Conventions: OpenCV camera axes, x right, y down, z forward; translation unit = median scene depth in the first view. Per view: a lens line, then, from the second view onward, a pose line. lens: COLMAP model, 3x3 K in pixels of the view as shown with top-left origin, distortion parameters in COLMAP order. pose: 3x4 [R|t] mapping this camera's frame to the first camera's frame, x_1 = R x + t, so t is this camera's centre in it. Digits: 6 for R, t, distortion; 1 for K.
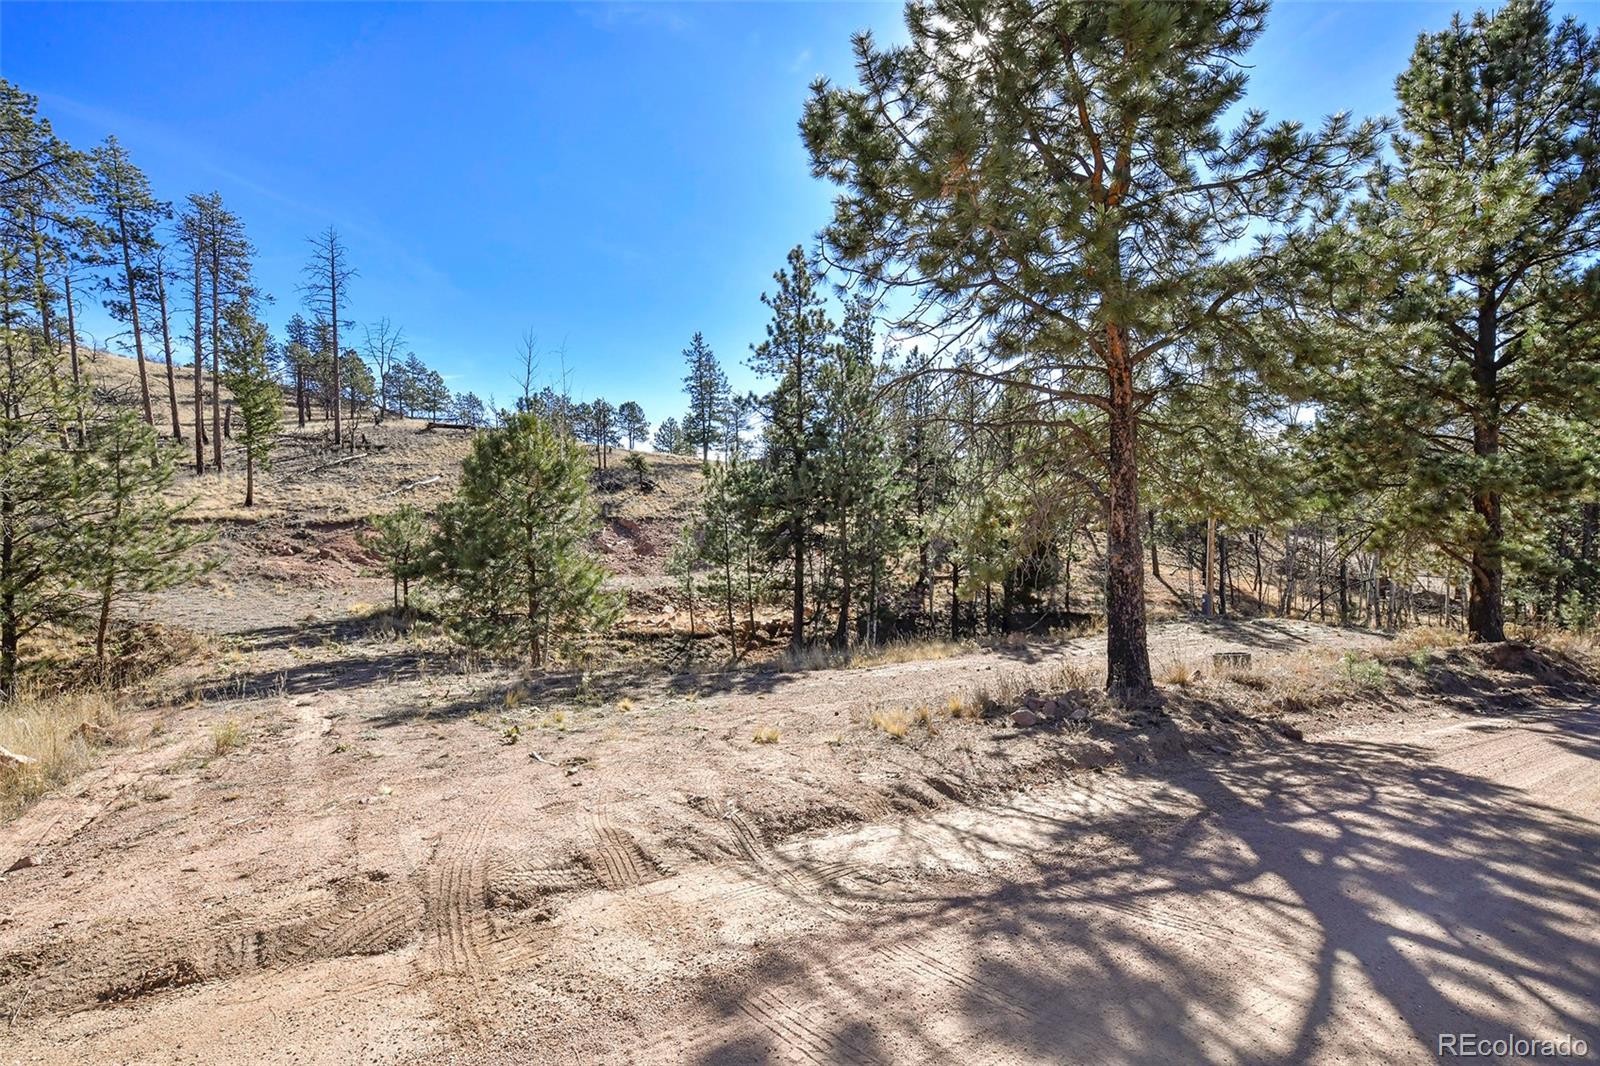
lens RADIAL K [[708.2, 0, 800.0], [0, 708.2, 533.0], [0, 0, 1]] dist [-0.014005, 0.000452]
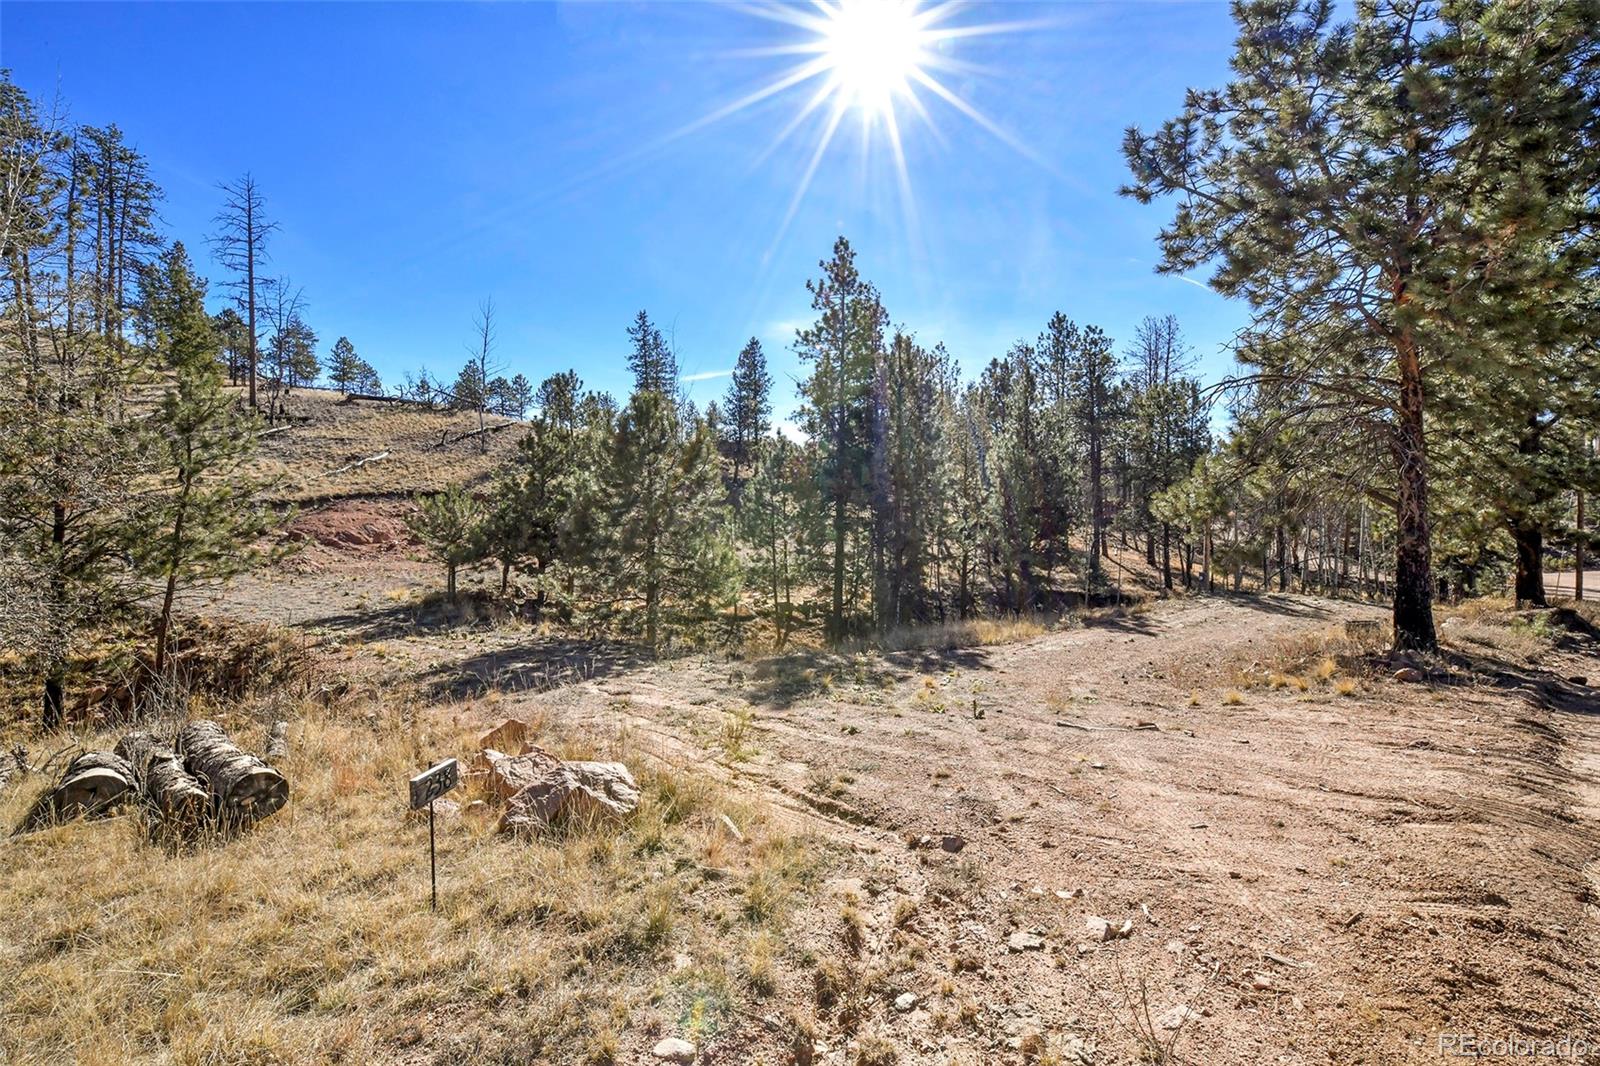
lens RADIAL K [[708.5, 0, 791.9], [0, 708.5, 507.1], [0, 0, 1]] dist [-0.003831, -0.000468]
pose [[0.988009, 0.006372, 0.154265, -0.156838], [-0.004674, 0.999924, -0.011368, -0.000335], [-0.154325, 0.010510, 0.987964, -0.001536]]
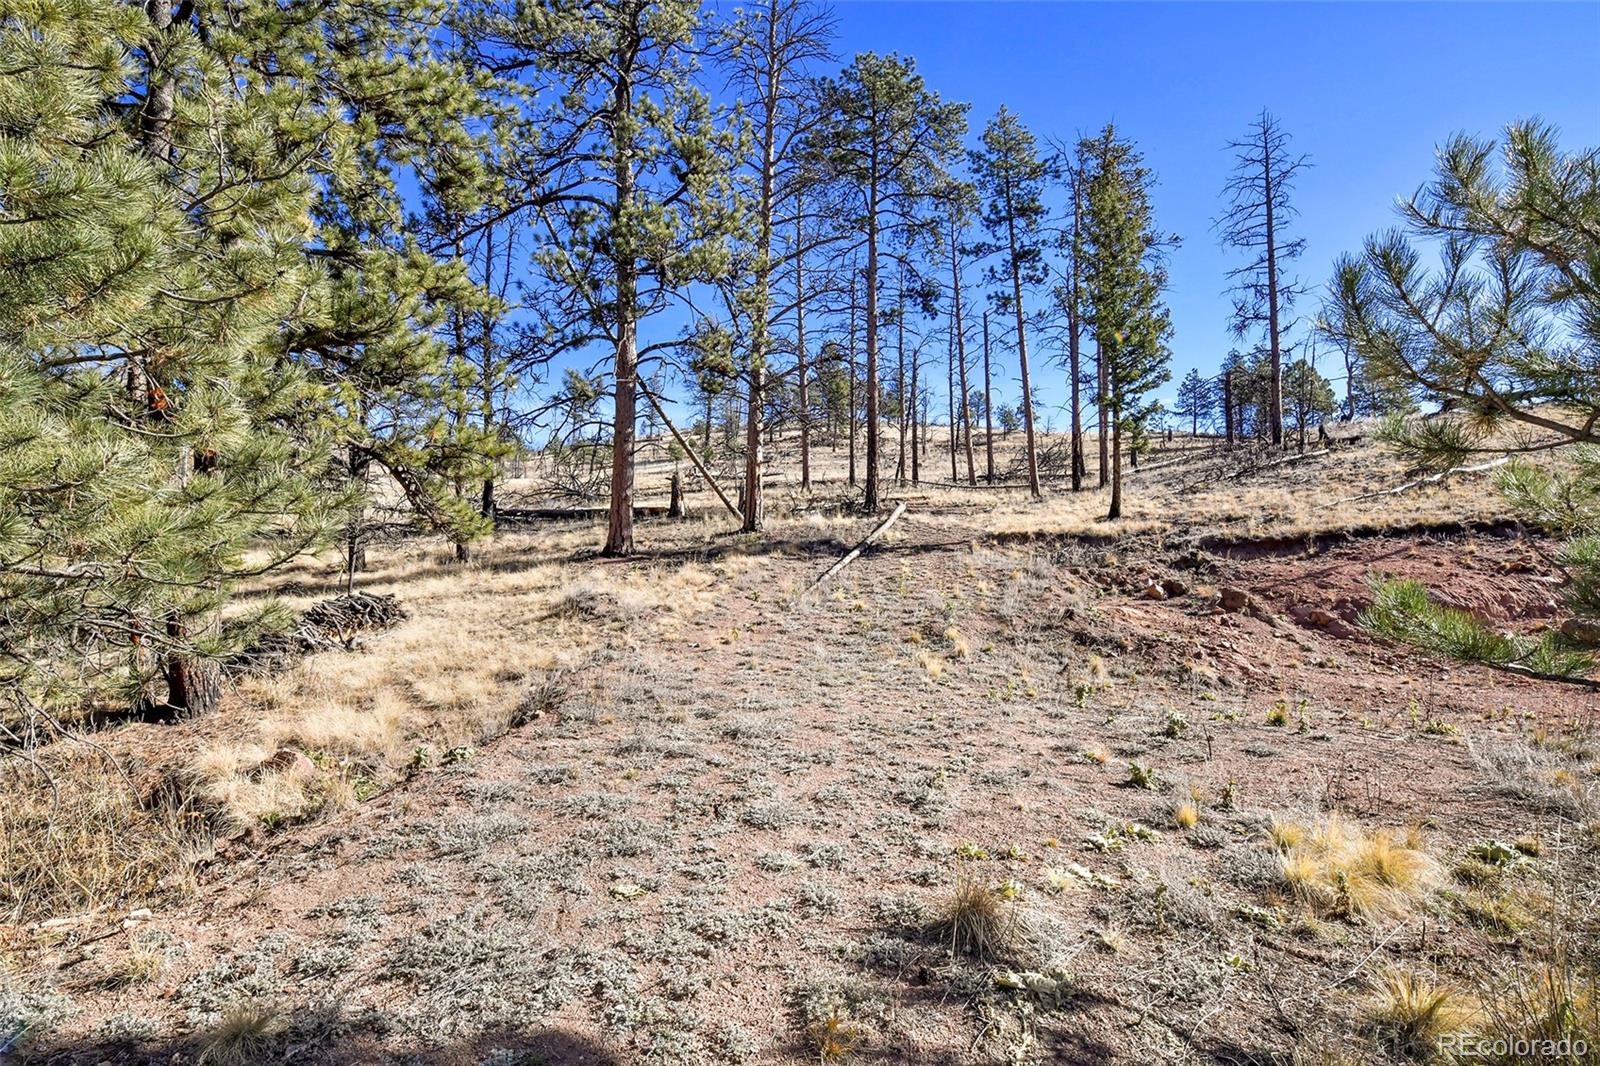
lens RADIAL K [[747.6, 0, 773.0], [0, 747.6, 530.1], [0, 0, 1]] dist [0.000980, -0.013563]
pose [[0.380697, -0.051827, -0.923246, -0.321847], [-0.059374, 0.994998, -0.080337, 0.034483], [0.922792, 0.085401, 0.375716, 0.504019]]
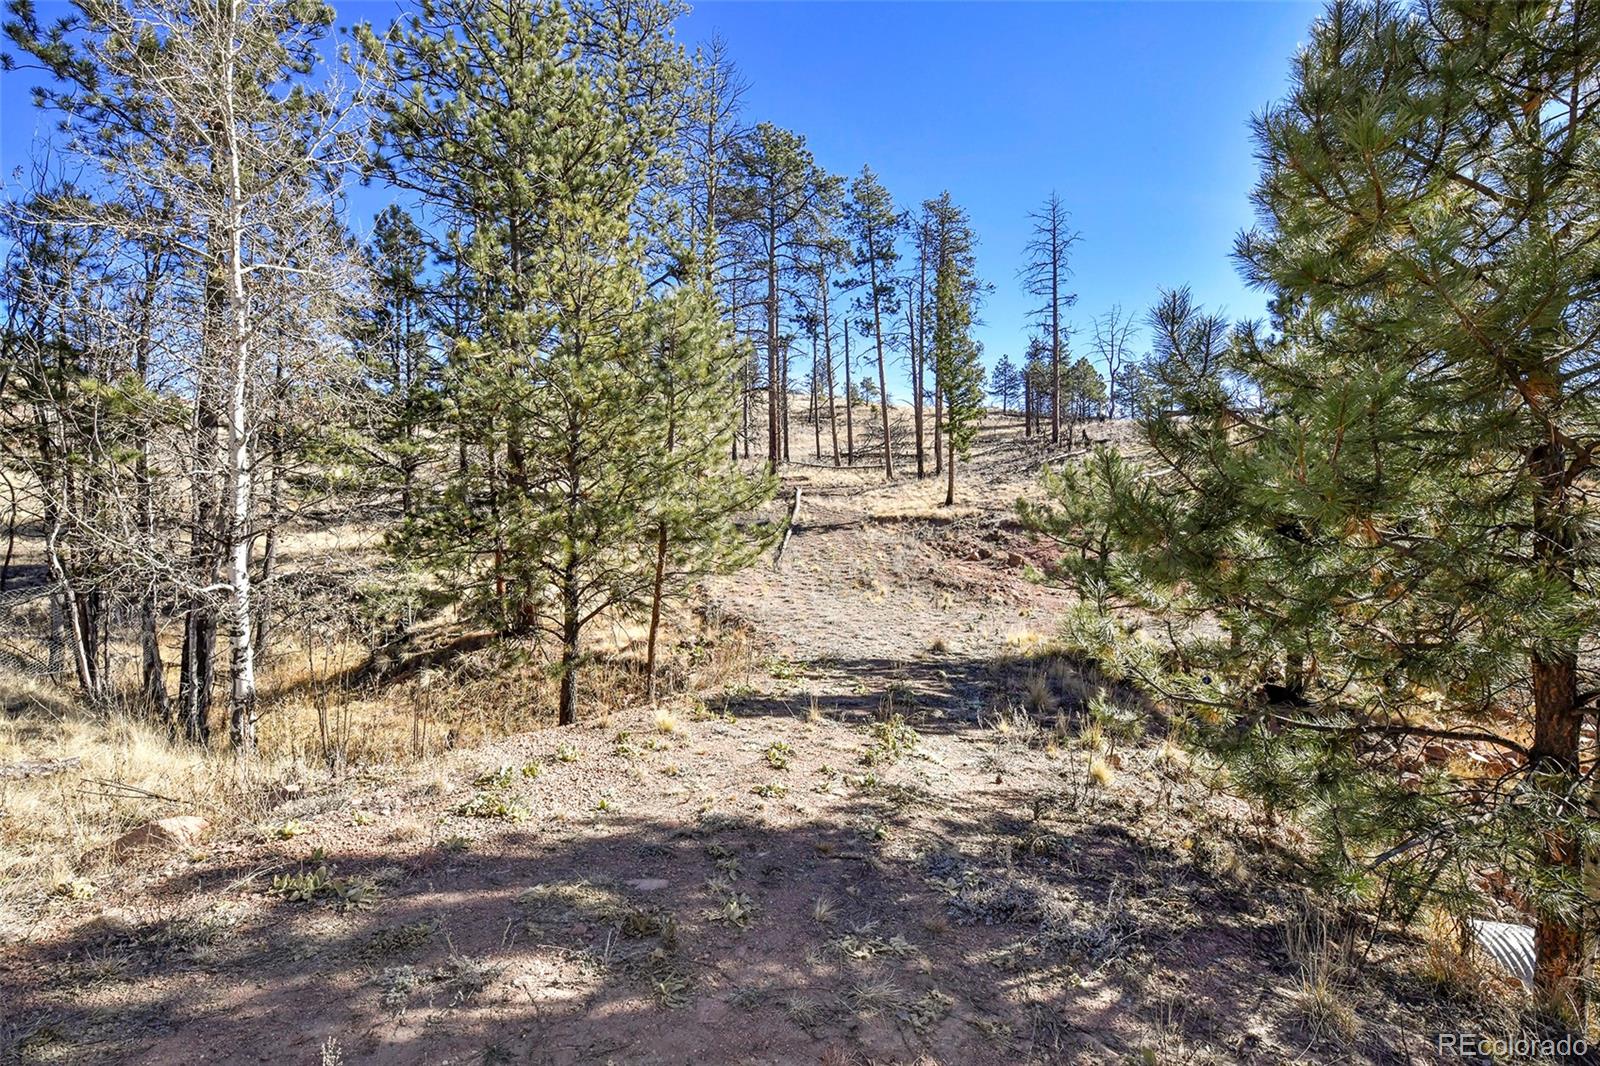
lens RADIAL K [[747.6, 0, 773.0], [0, 747.6, 530.1], [0, 0, 1]] dist [0.000980, -0.013563]
pose [[0.567562, -0.003121, -0.823325, -0.150446], [-0.038896, 0.998775, -0.030599, 0.027456], [0.822411, 0.049390, 0.566745, 0.298765]]
